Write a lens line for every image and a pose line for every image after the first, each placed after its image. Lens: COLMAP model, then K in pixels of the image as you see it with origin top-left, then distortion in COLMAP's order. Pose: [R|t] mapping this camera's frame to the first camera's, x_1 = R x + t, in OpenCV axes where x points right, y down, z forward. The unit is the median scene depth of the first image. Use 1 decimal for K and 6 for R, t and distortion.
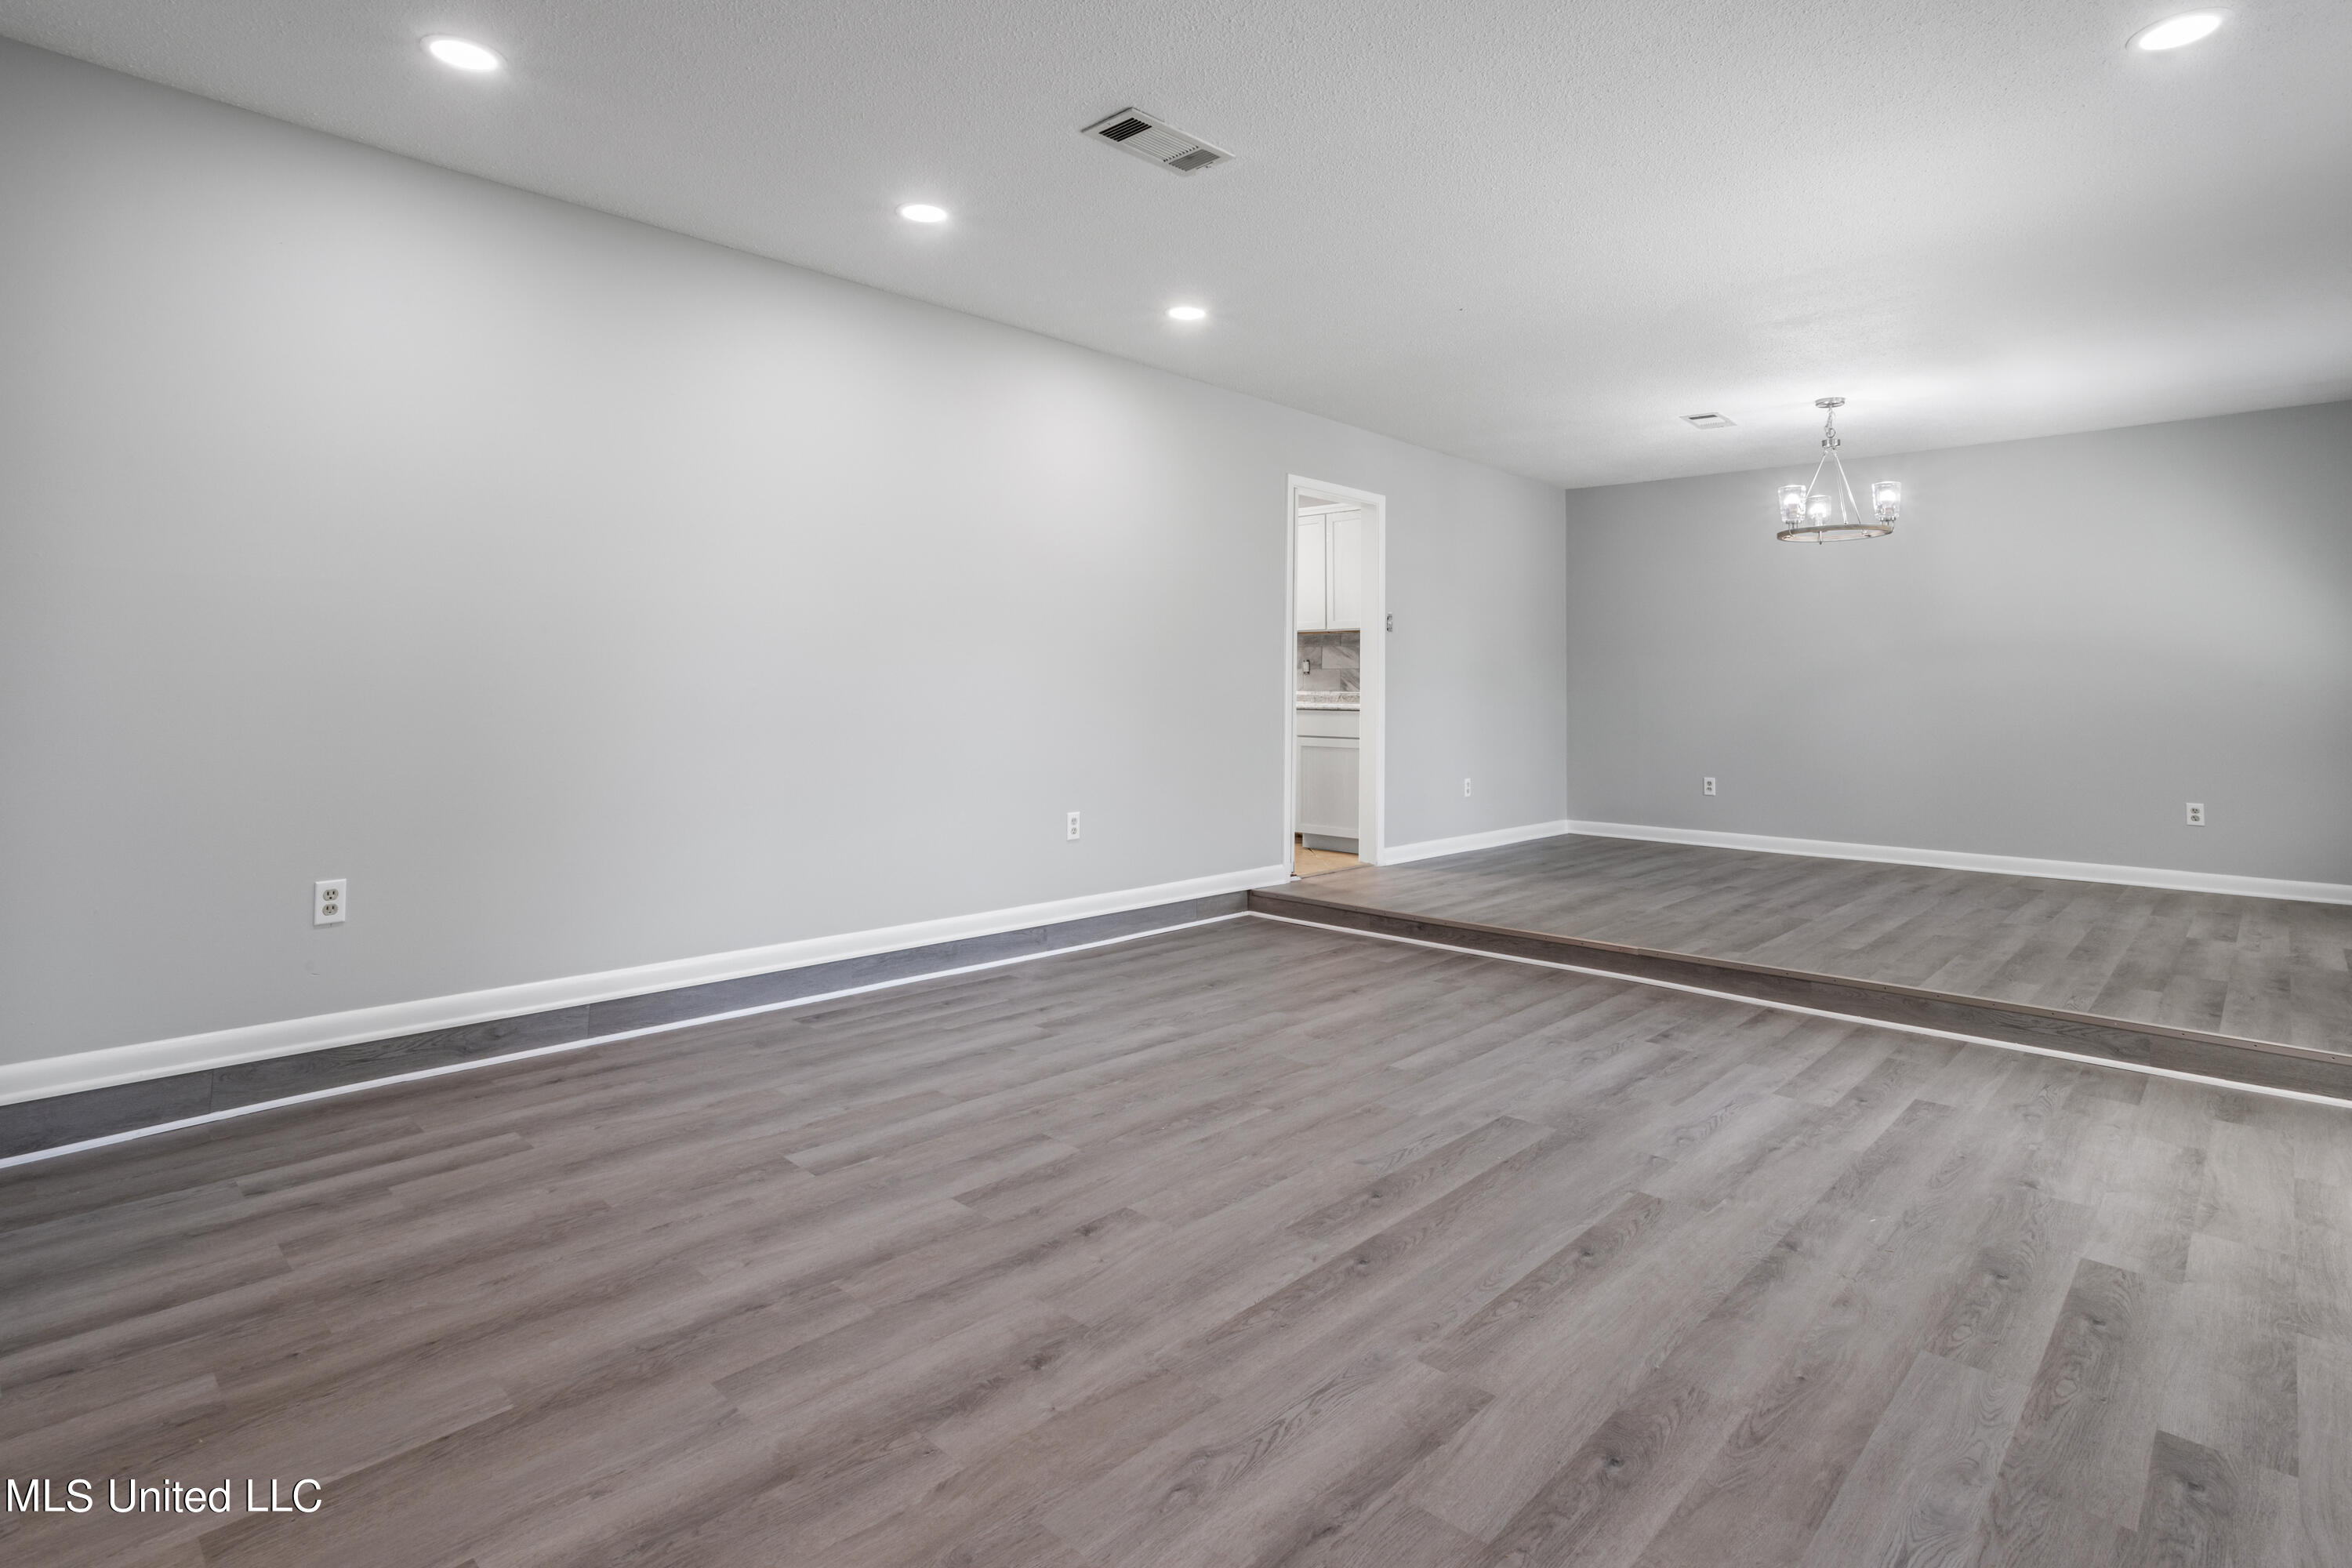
lens RADIAL K [[1174.2, 0, 1175.7], [0, 1174.2, 653.1], [0, 0, 1]] dist [-0.047258, 0.020969]
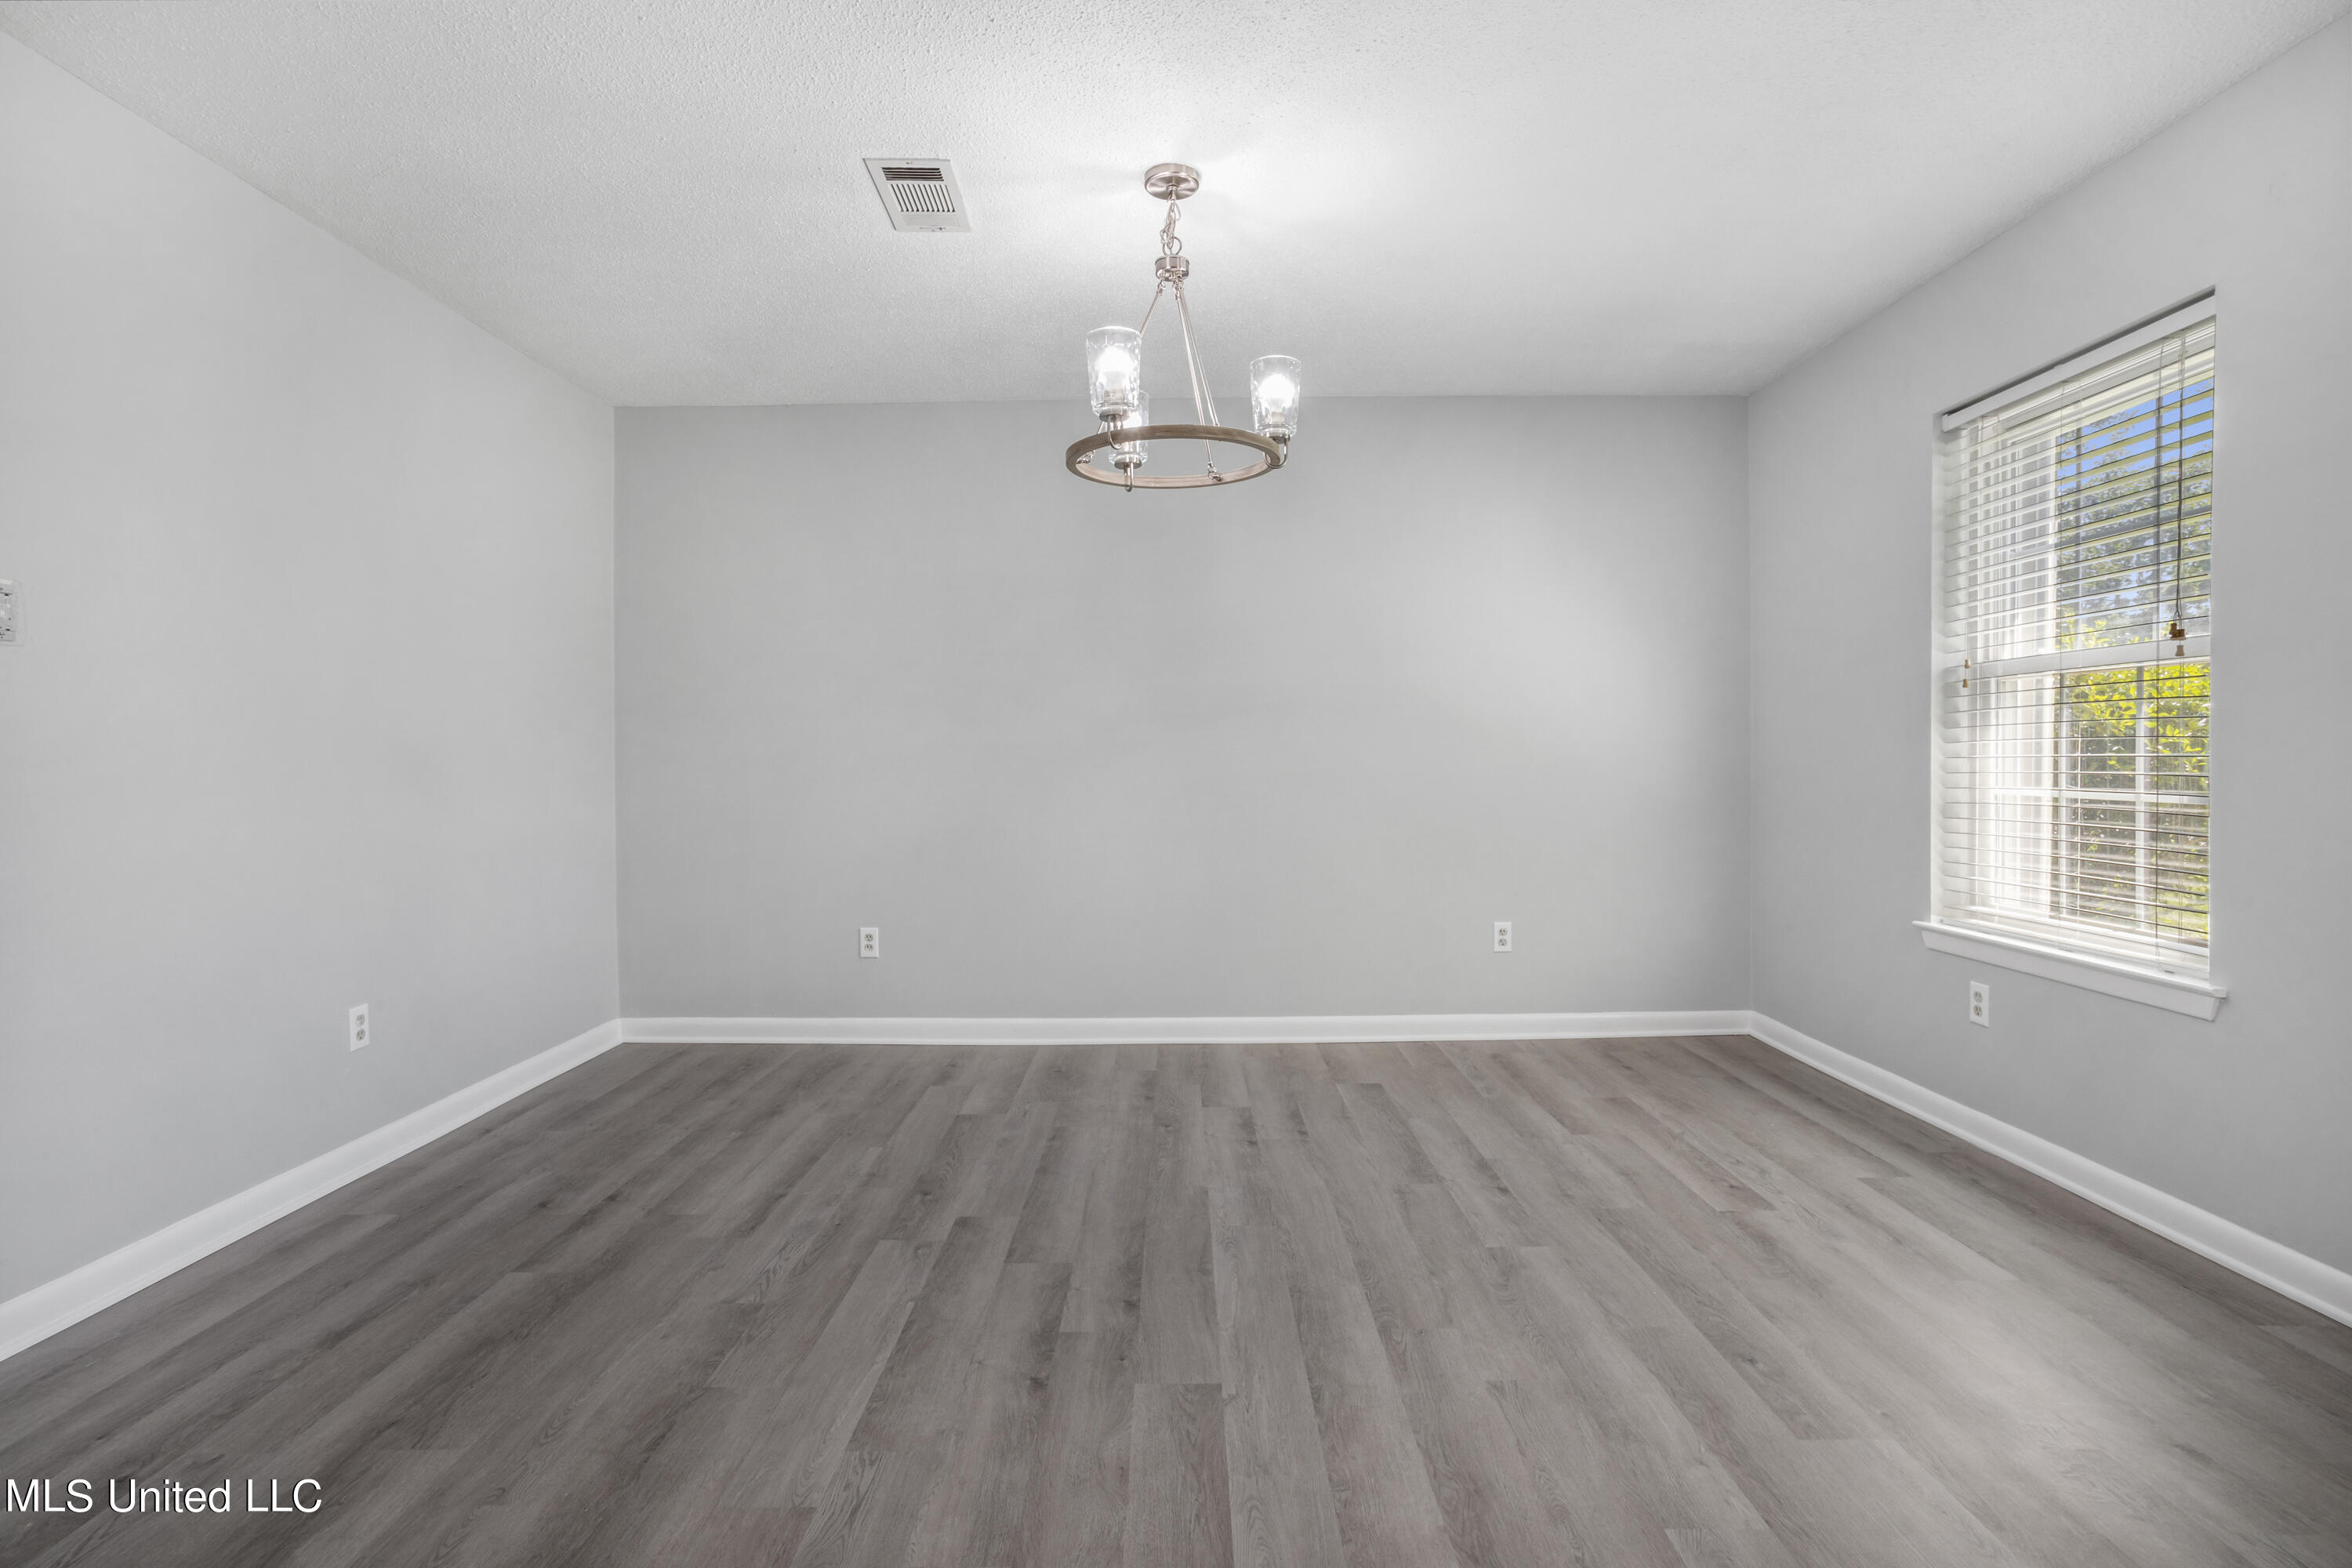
lens RADIAL K [[1143.2, 0, 1162.9], [0, 1143.2, 775.5], [0, 0, 1]] dist [-0.043862, 0.020943]
pose [[0.730911, -0.019666, 0.682189, 0.538233], [-0.009640, 0.999188, 0.039132, 0.021167], [-0.682404, -0.035178, 0.730128, 1.468493]]
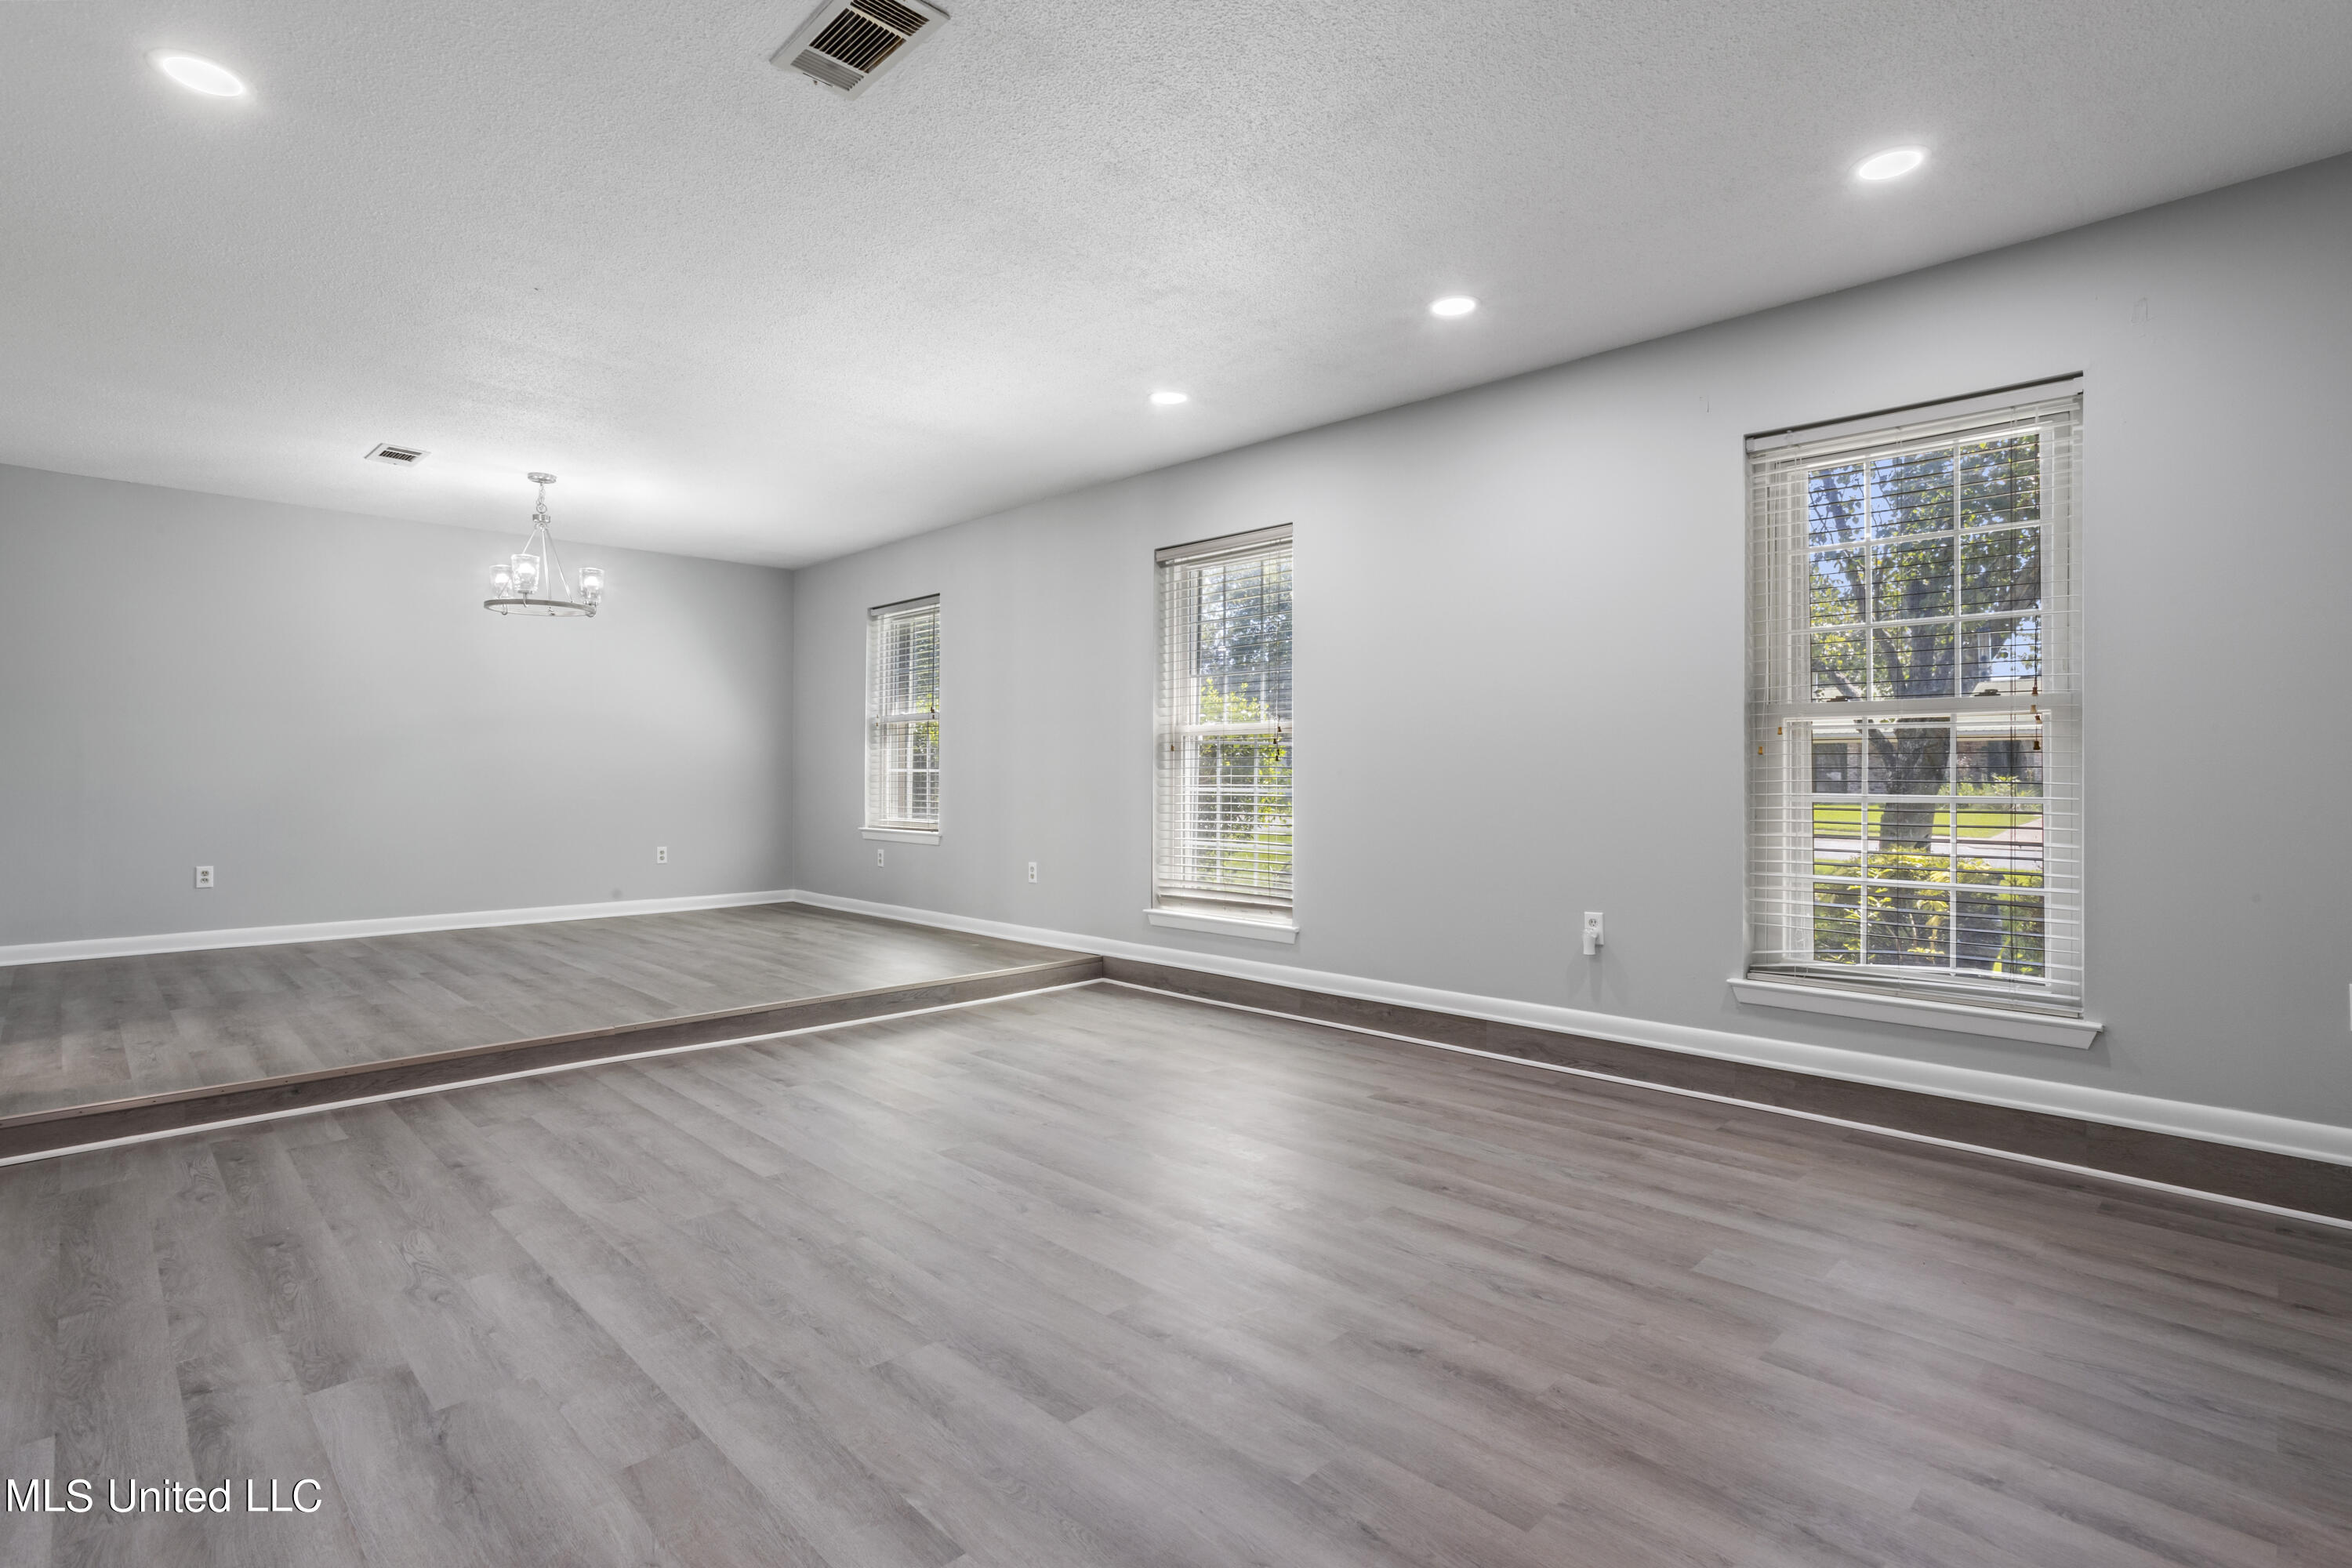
lens RADIAL K [[1143.2, 0, 1162.9], [0, 1143.2, 775.5], [0, 0, 1]] dist [-0.043862, 0.020943]
pose [[0.033023, -0.010614, 0.999398, -0.928770], [-0.036324, 0.999270, 0.011813, 0.029672], [-0.998794, -0.036692, 0.032613, 0.922234]]
